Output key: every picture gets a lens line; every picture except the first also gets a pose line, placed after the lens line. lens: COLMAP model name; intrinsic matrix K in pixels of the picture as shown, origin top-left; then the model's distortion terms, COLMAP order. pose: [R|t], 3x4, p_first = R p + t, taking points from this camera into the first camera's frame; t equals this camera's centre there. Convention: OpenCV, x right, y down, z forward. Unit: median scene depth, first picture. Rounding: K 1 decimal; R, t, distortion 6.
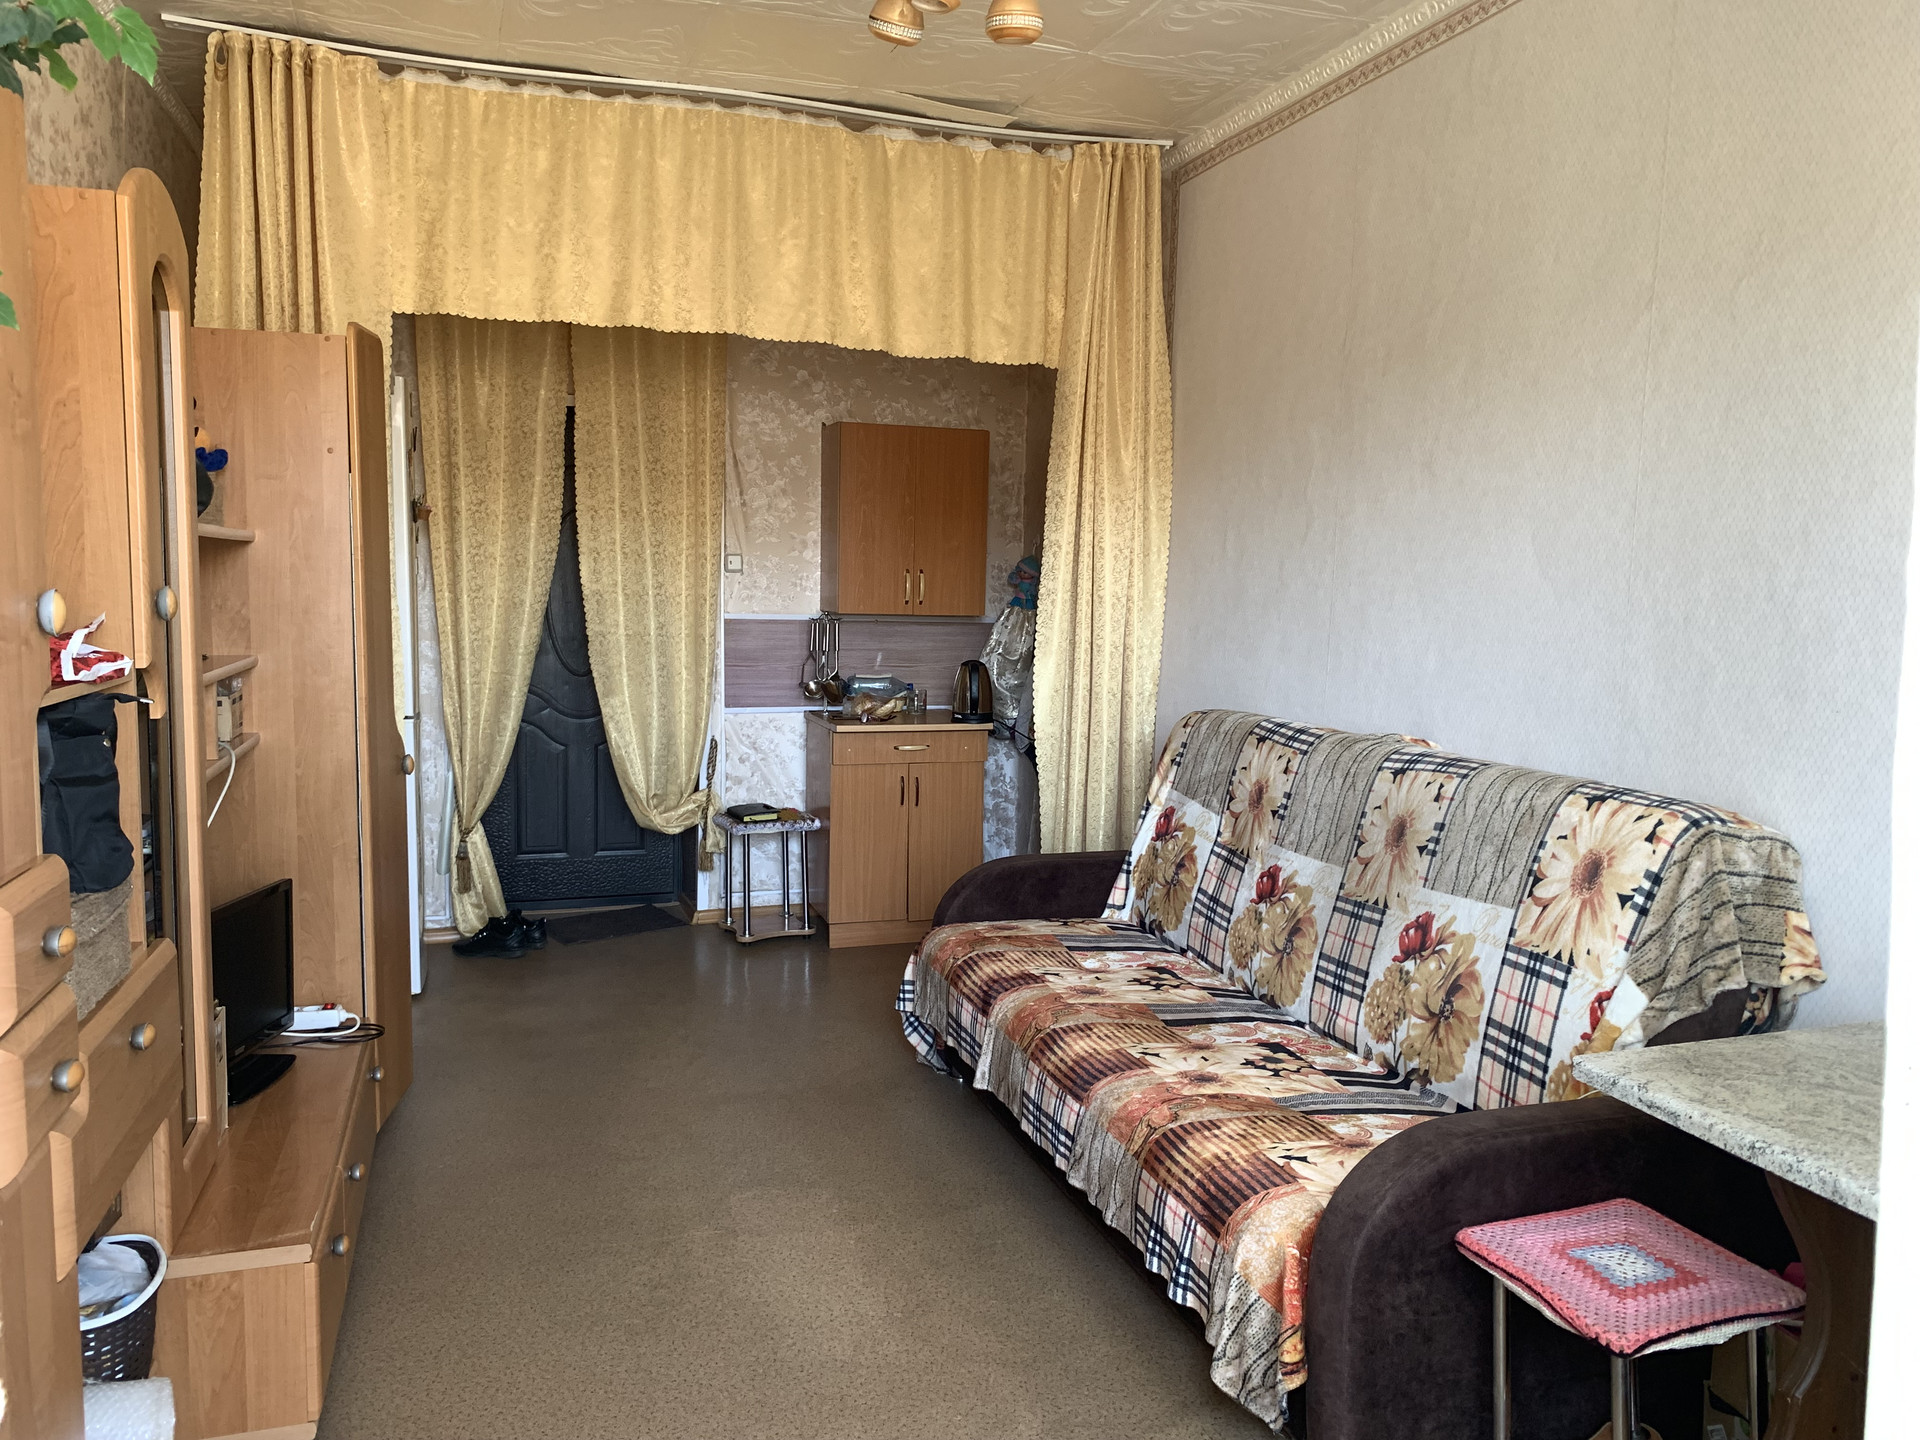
lens RADIAL K [[1495.6, 0, 966.8], [0, 1495.6, 724.9], [0, 0, 1]] dist [0.141490, -0.240331]
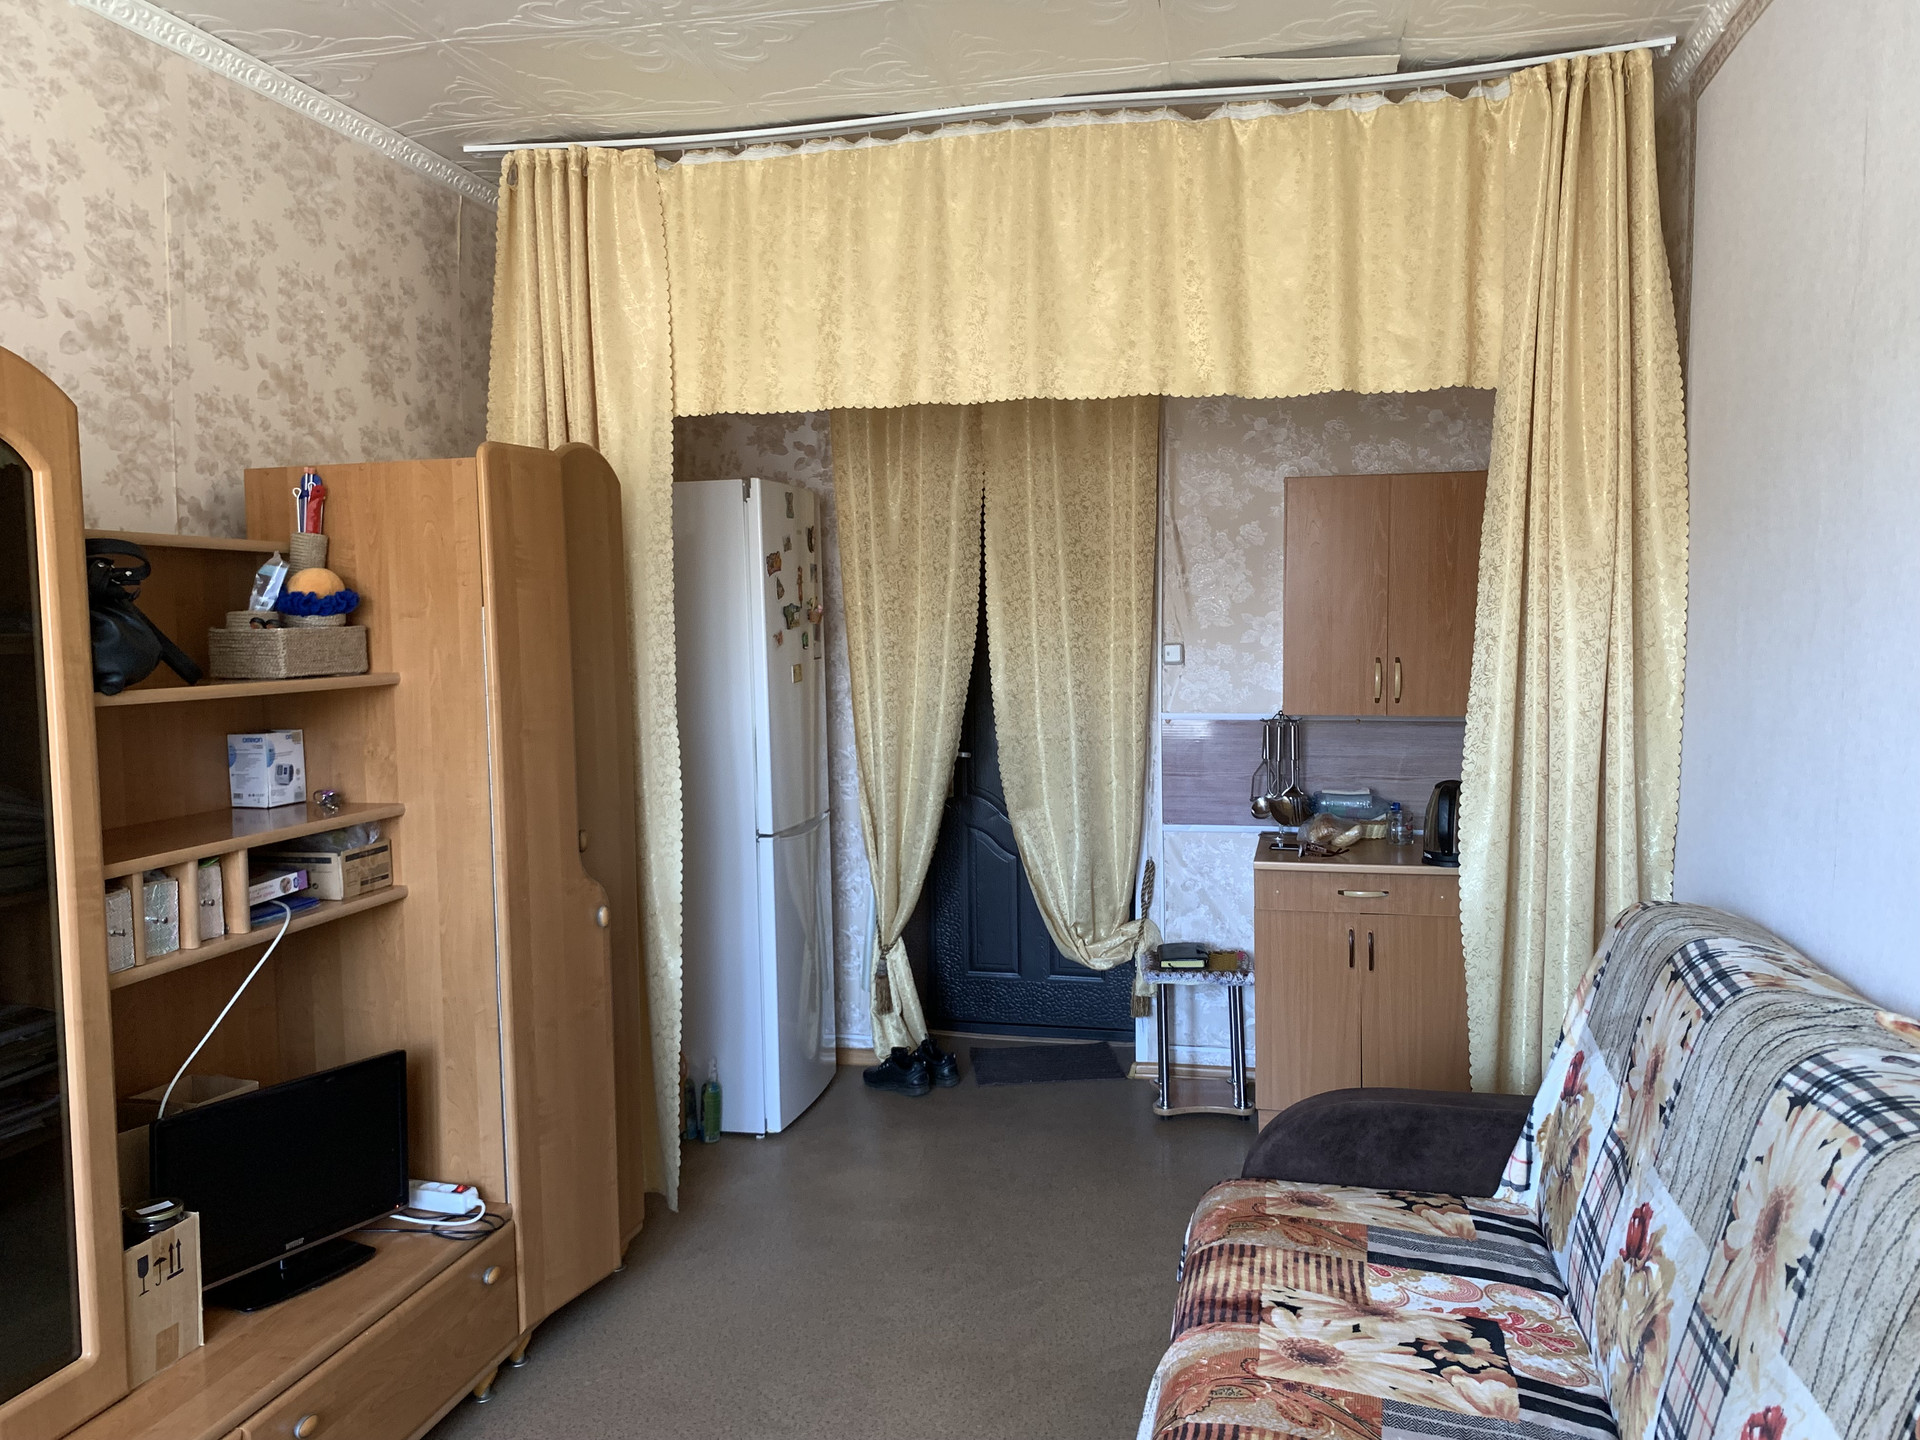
lens RADIAL K [[1495.6, 0, 966.8], [0, 1495.6, 724.9], [0, 0, 1]] dist [0.141490, -0.240331]
pose [[0.854086, 0.011176, -0.520012, 0.235601], [-0.023732, 0.999565, -0.017495, -0.064275], [0.519590, 0.027283, 0.853980, 0.282611]]
